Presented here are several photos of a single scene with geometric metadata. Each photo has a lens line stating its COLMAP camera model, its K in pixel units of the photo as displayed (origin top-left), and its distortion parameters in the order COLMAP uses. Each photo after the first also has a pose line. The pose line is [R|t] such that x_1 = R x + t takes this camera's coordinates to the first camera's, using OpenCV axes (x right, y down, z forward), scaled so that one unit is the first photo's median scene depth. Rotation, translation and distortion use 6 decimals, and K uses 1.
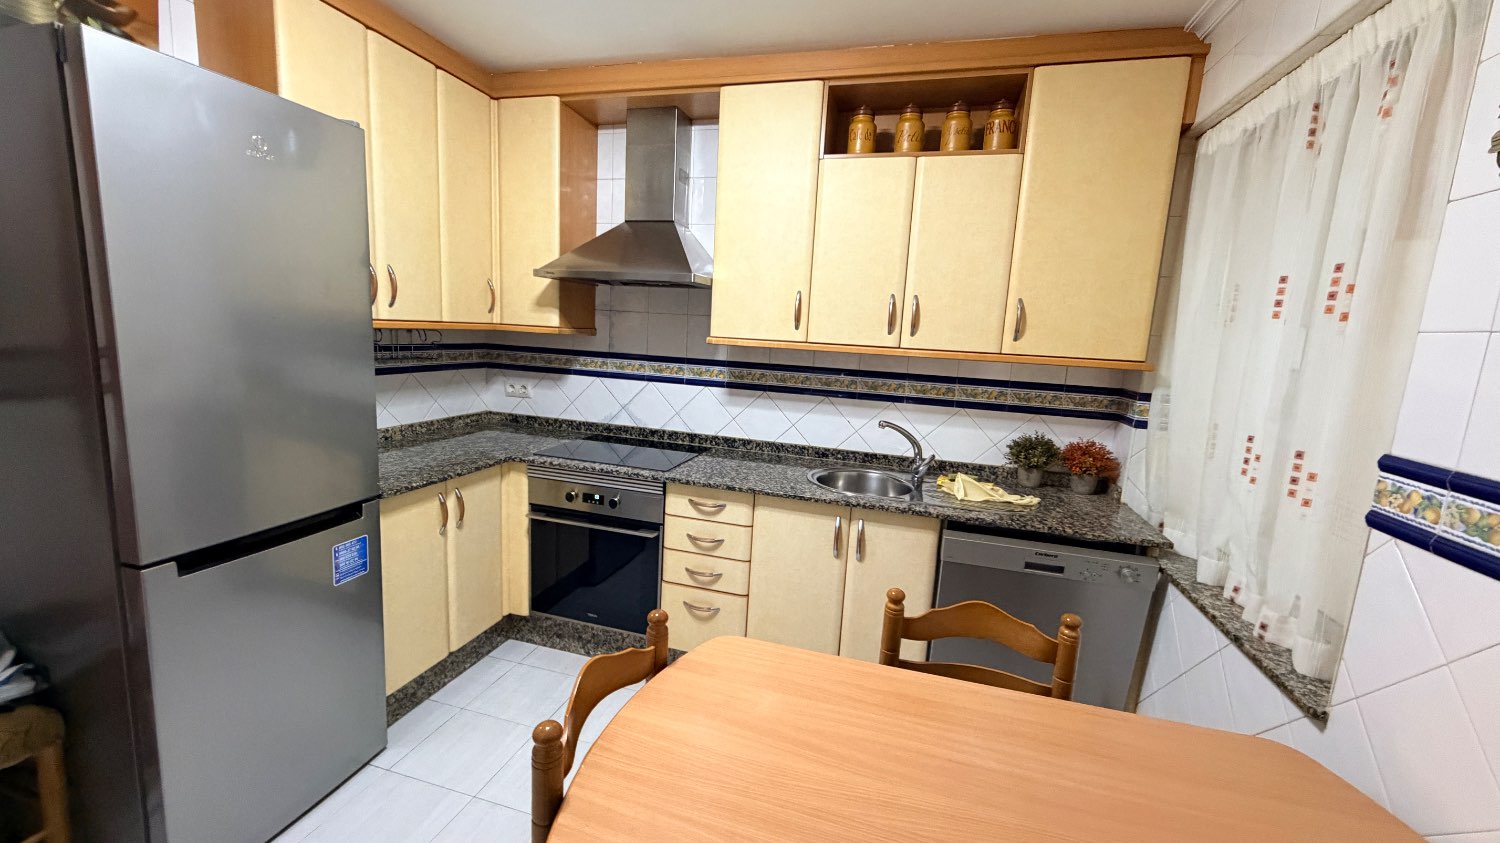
lens RADIAL K [[592.7, 0, 745.7], [0, 592.7, 422.4], [0, 0, 1]] dist [-0.000787, 0.000589]
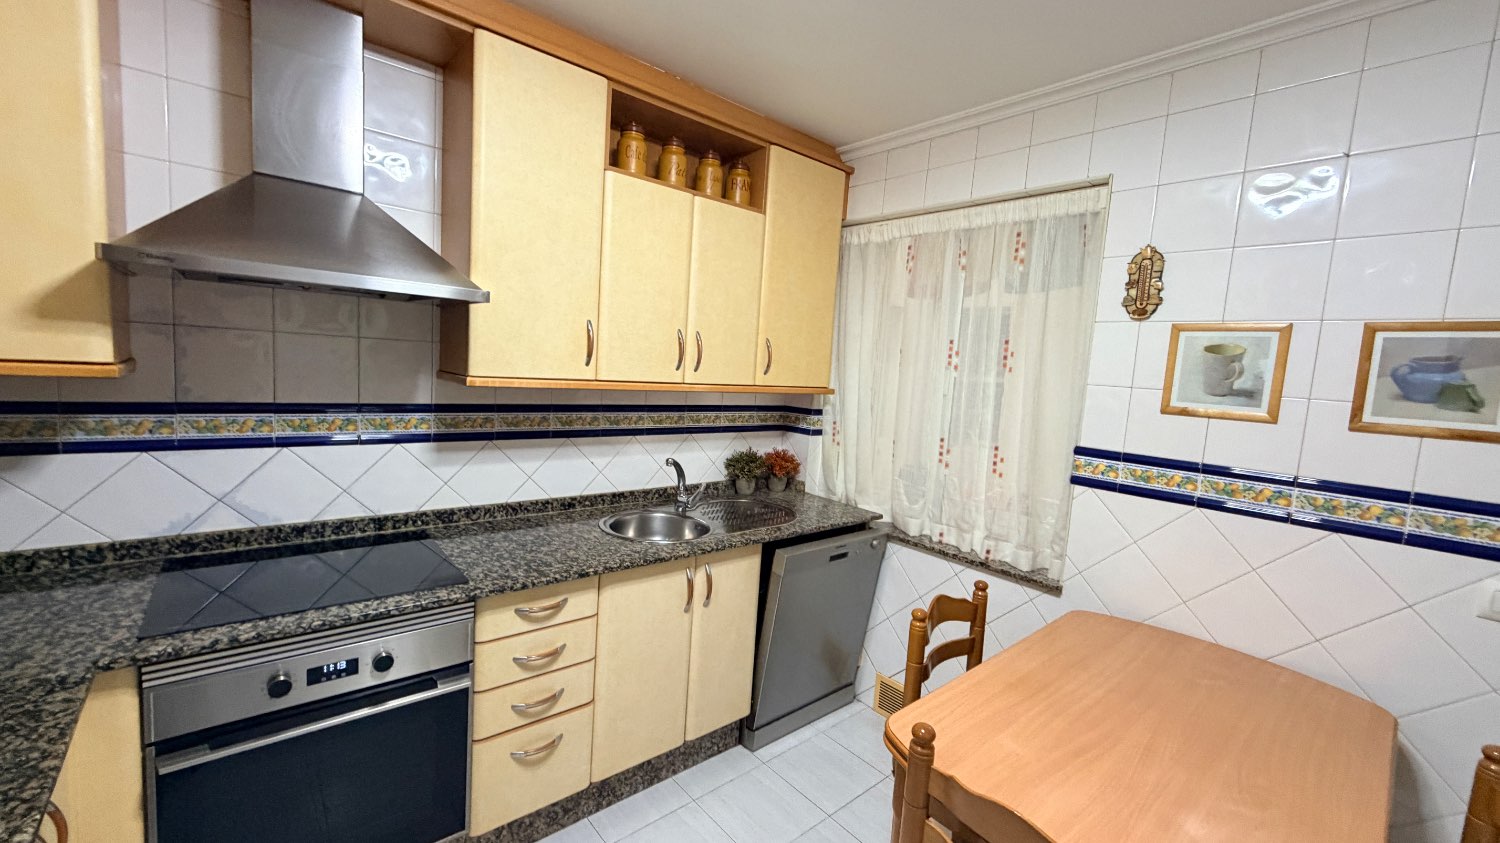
lens RADIAL K [[592.7, 0, 748.6], [0, 592.7, 420.8], [0, 0, 1]] dist [-0.000787, 0.000589]
pose [[0.550125, -0.099522, 0.829131, -0.490047], [0.094370, 0.993922, 0.056688, -0.105202], [-0.829733, 0.047060, 0.556173, 0.349413]]
